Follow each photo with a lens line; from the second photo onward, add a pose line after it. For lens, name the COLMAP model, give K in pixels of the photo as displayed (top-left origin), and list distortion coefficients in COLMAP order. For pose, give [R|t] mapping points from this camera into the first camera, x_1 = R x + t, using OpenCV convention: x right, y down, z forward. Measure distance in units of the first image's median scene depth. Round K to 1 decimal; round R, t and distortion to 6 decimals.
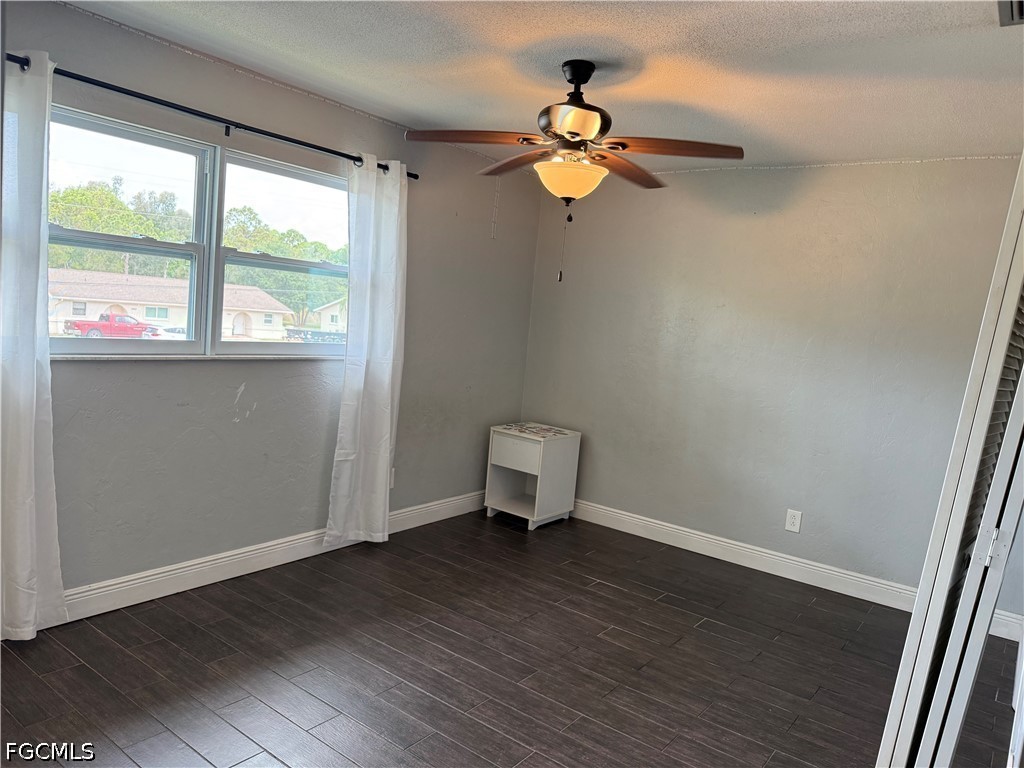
lens RADIAL K [[722.5, 0, 512.0], [0, 722.5, 384.0], [0, 0, 1]] dist [0.070436, -0.089494]
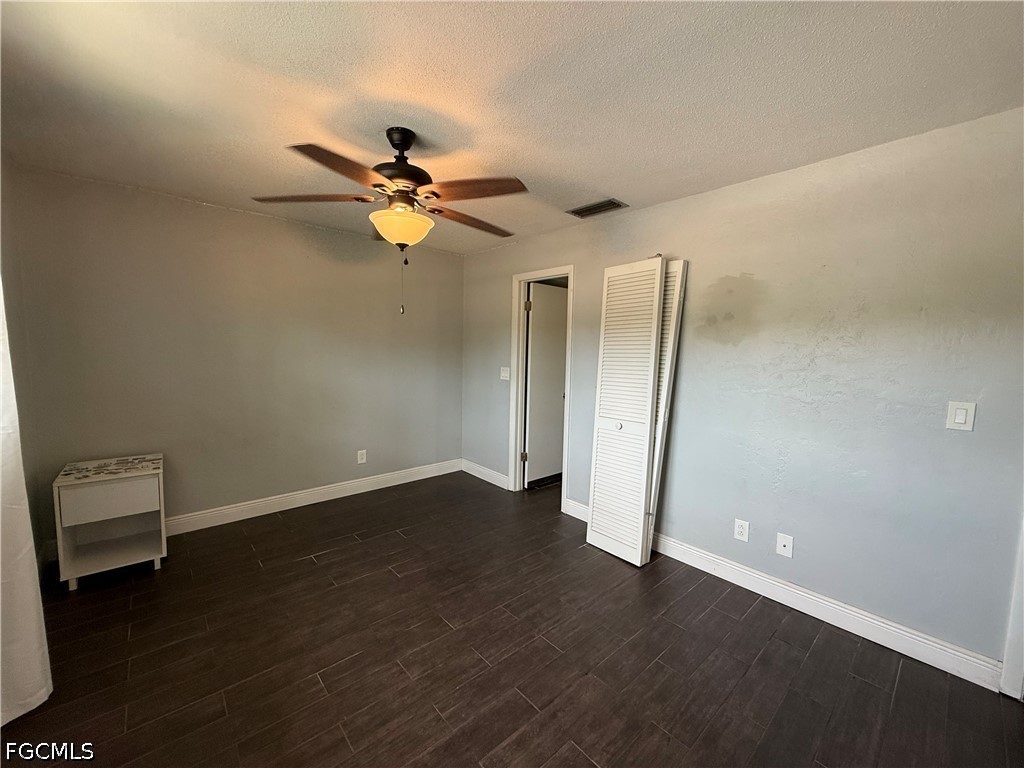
lens RADIAL K [[411.6, 0, 512.0], [0, 411.6, 384.0], [0, 0, 1]] dist [0.000679, 0.000040]
pose [[0.201688, -0.174237, 0.963827, -0.505249], [0.098609, 0.982662, 0.157008, -0.102919], [-0.974473, 0.063376, 0.215373, 0.601666]]
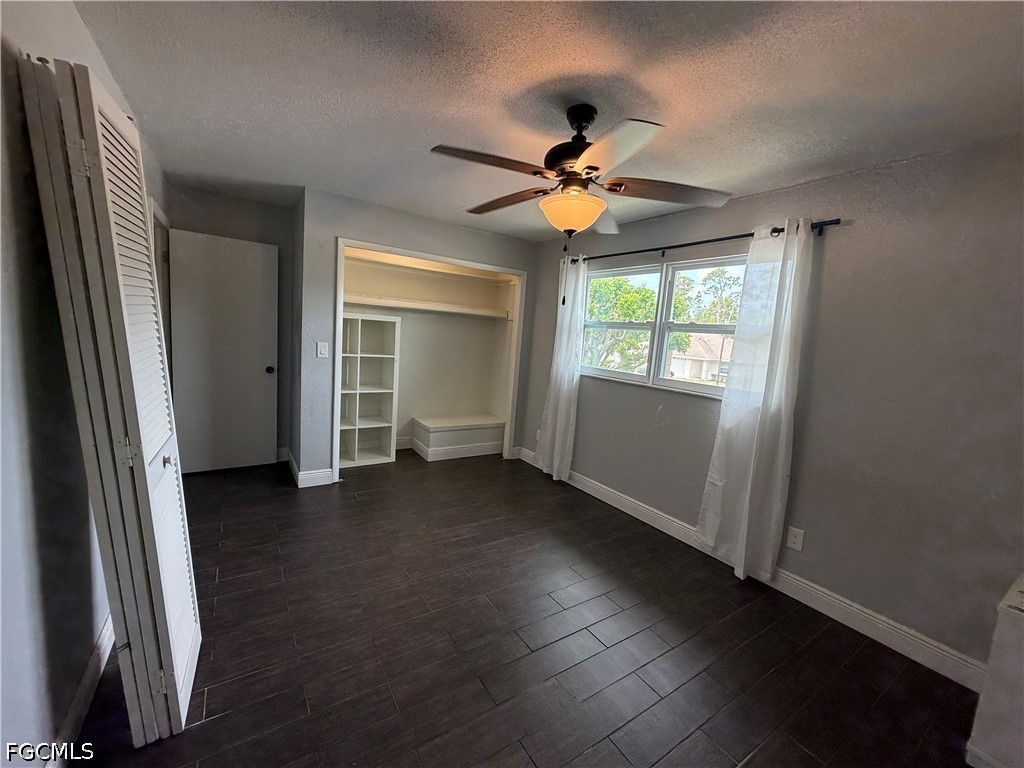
lens RADIAL K [[406.9, 0, 508.8], [0, 406.9, 381.2], [0, 0, 1]] dist [0.010272, 0.000033]
pose [[-0.330505, -0.007707, -0.943773, 0.615176], [-0.202532, 0.977251, 0.062945, -0.040158], [0.921818, 0.211948, -0.324547, 1.015550]]
